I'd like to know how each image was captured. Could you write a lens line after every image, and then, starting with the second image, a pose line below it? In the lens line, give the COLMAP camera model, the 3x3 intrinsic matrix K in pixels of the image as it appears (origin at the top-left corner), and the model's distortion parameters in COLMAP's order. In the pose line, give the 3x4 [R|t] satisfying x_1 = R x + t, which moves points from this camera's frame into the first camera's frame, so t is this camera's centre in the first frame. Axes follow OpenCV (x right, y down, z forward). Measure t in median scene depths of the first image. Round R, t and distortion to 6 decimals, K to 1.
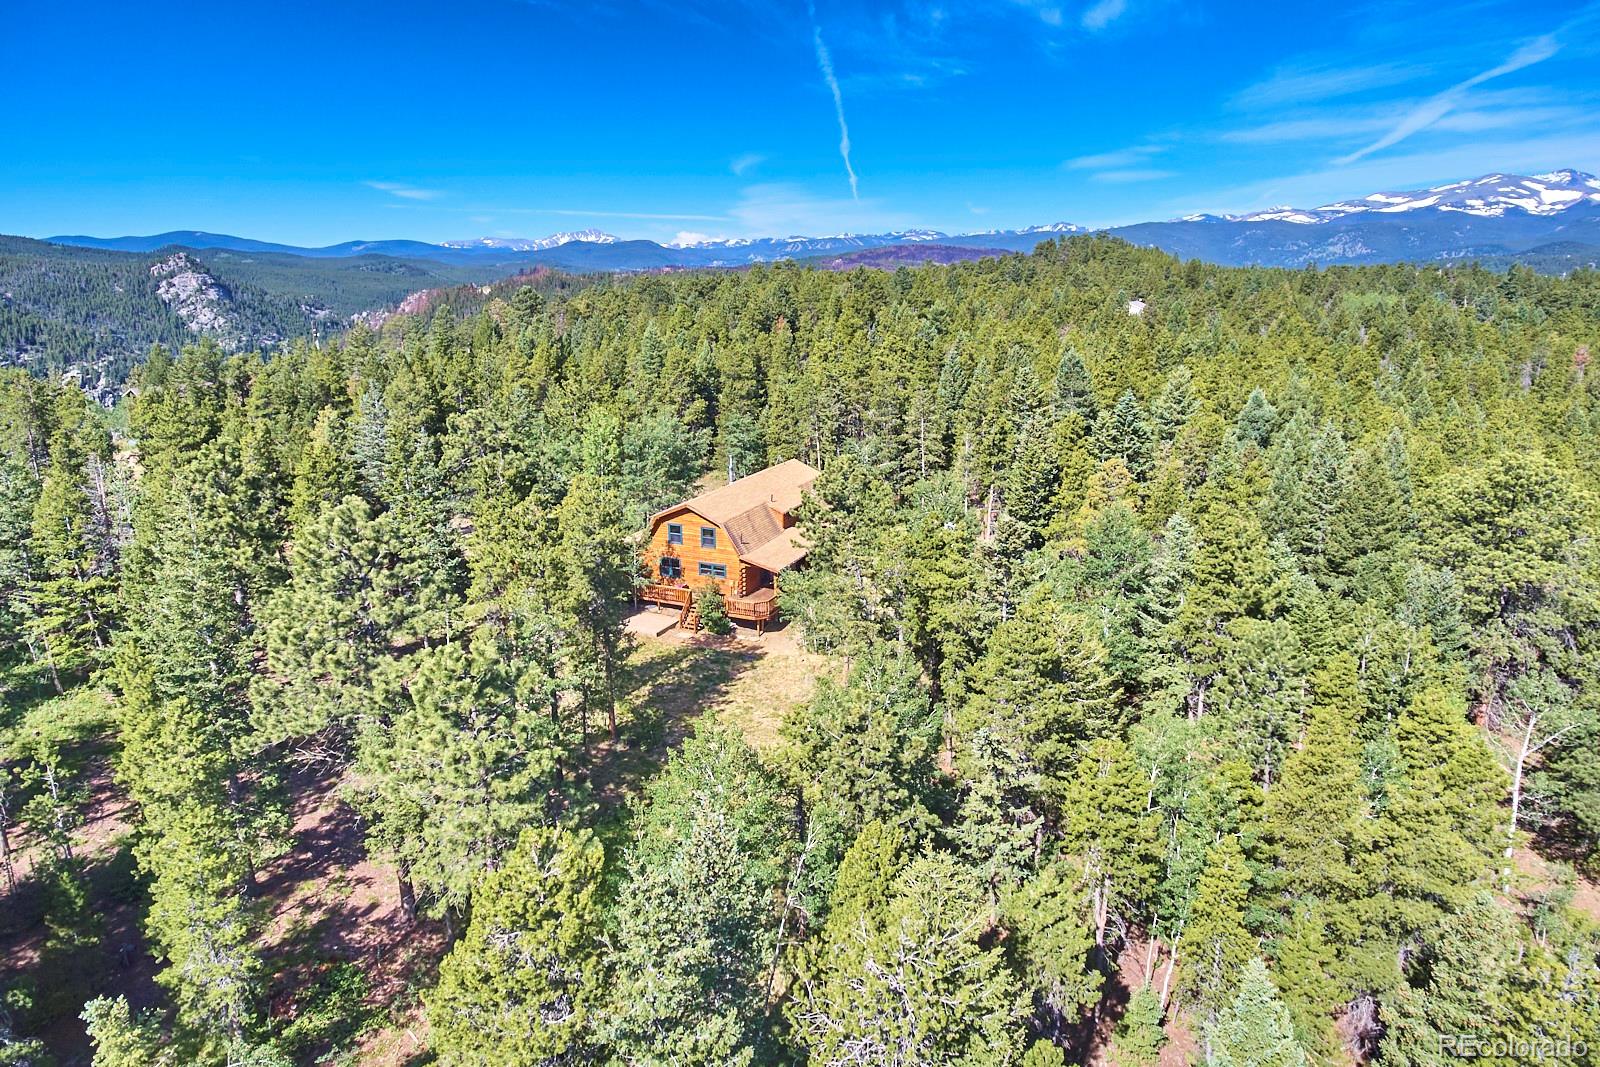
lens RADIAL K [[923.7, 0, 794.6], [0, 923.7, 528.0], [0, 0, 1]] dist [0.019390, 0.002245]
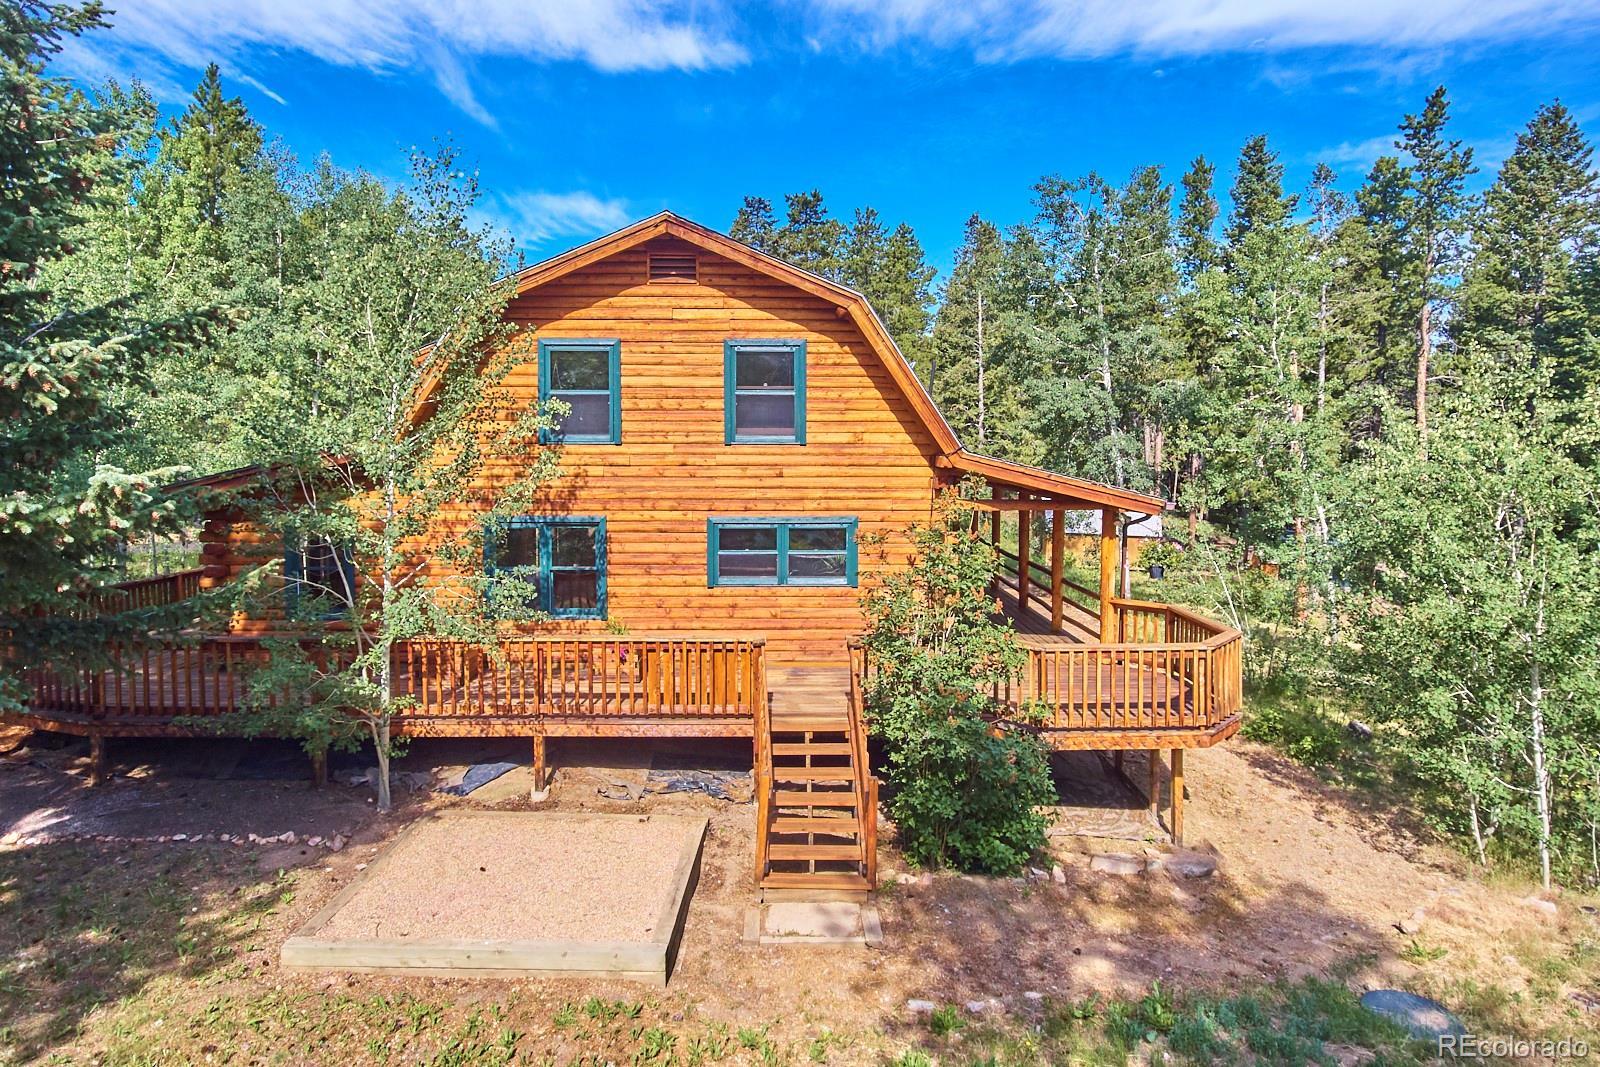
lens RADIAL K [[923.7, 0, 824.7], [0, 923.7, 504.9], [0, 0, 1]] dist [0.019390, 0.002245]
pose [[0.894693, -0.016758, 0.446367, -0.175336], [0.103982, 0.979657, -0.171641, 0.072464], [-0.434410, 0.199980, 0.878234, 0.813776]]
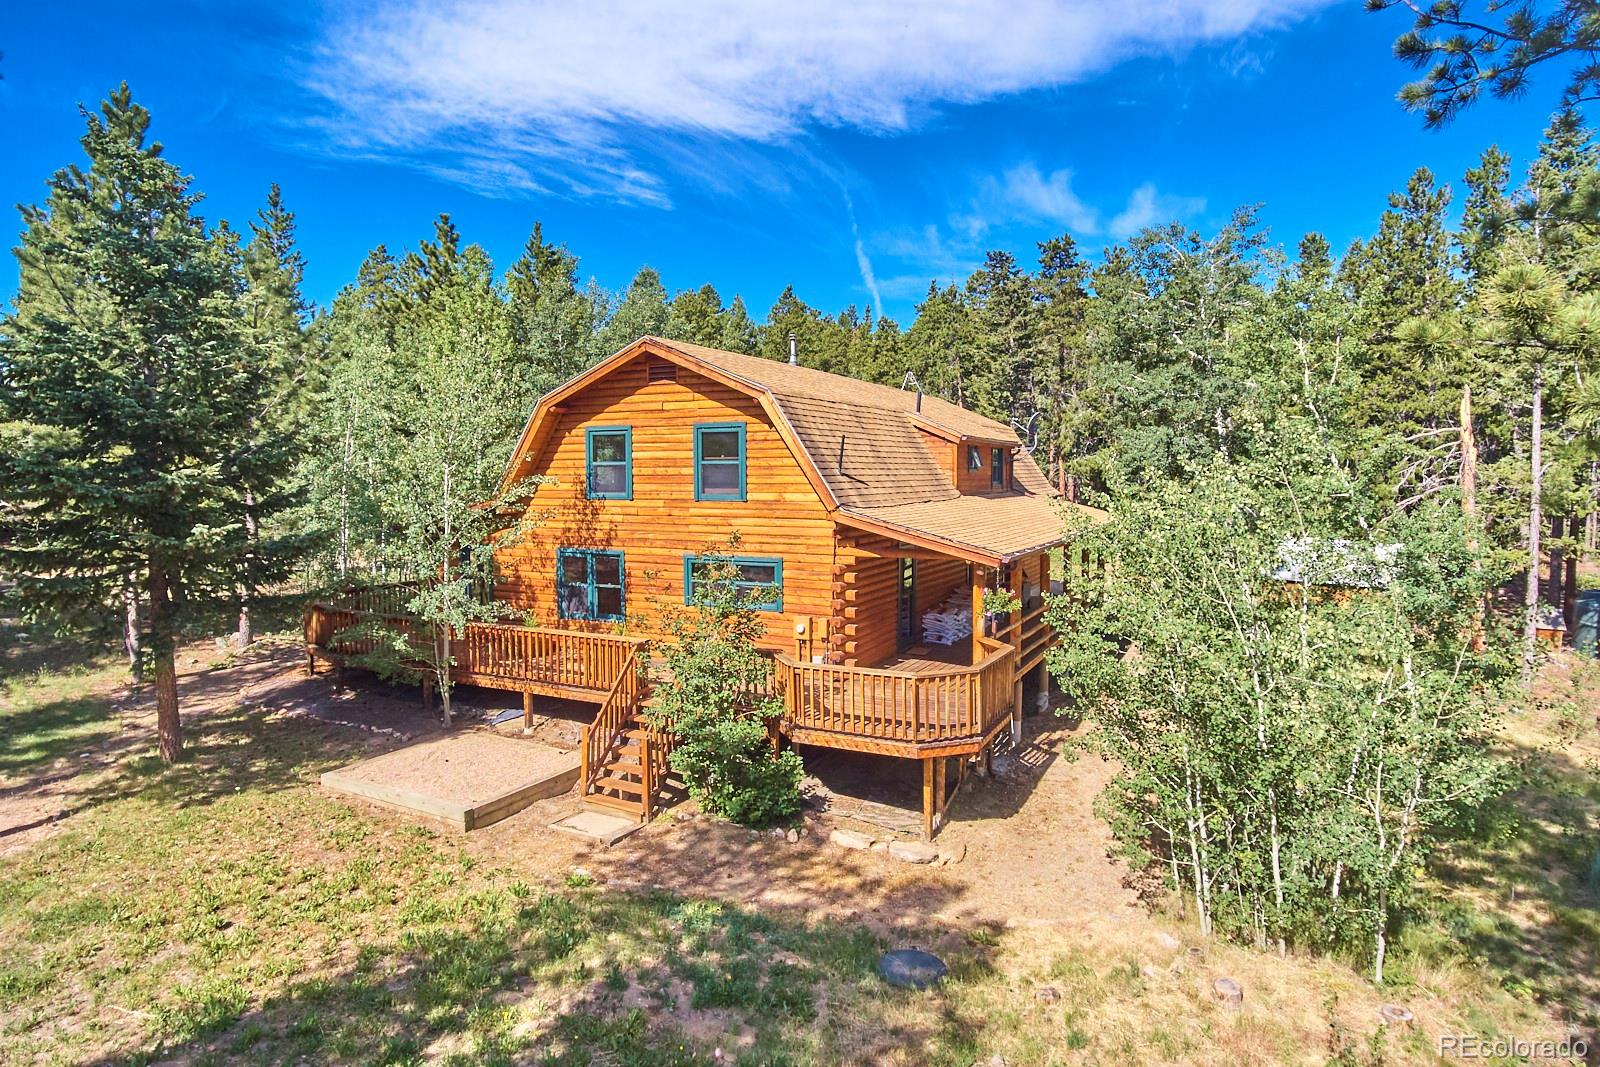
lens RADIAL K [[923.7, 0, 788.4], [0, 923.7, 531.5], [0, 0, 1]] dist [0.019390, 0.002245]
pose [[0.998726, 0.007781, -0.049864, -0.058844], [-0.017407, 0.980524, -0.195626, 0.084855], [0.047370, 0.196245, 0.979410, 0.730712]]
